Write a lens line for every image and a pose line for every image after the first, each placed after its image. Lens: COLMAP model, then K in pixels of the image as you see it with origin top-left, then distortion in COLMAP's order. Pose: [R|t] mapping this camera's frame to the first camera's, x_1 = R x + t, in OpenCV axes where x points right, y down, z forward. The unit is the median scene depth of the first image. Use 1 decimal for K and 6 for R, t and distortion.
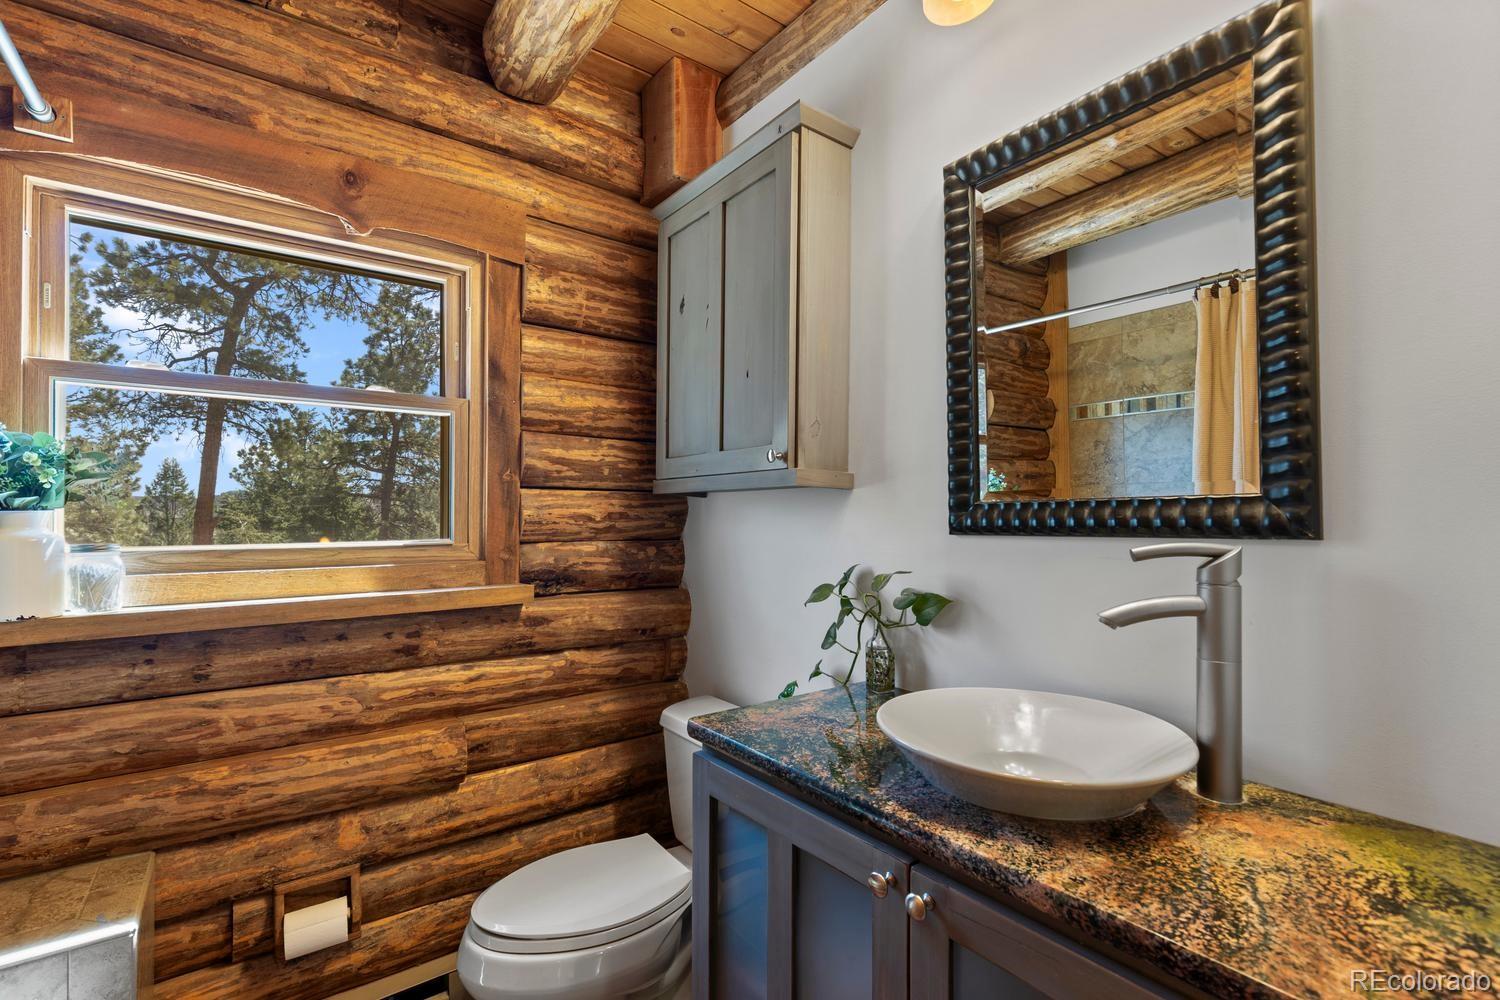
lens RADIAL K [[677.1, 0, 750.3], [0, 677.1, 513.8], [0, 0, 1]] dist [0.004579, -0.000011]
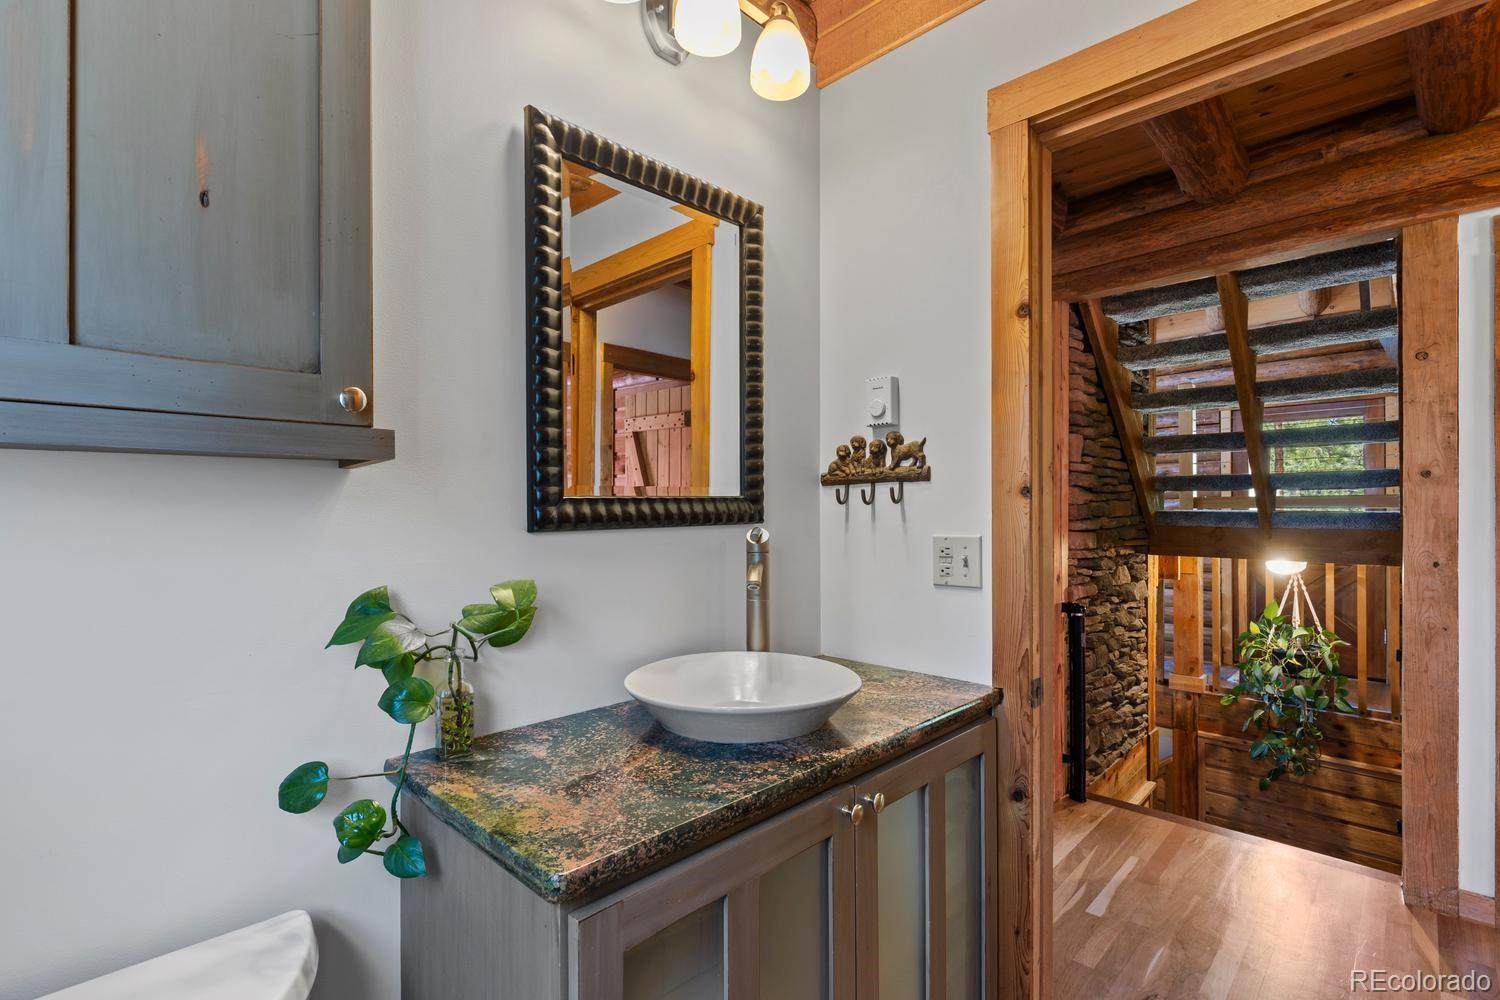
lens RADIAL K [[677.1, 0, 750.3], [0, 677.1, 513.8], [0, 0, 1]] dist [0.004579, -0.000011]
pose [[-0.140263, -0.003156, 0.990109, -0.810096], [0.004516, 0.999982, 0.003827, 0.006624], [-0.990104, 0.005008, -0.140246, 1.128302]]
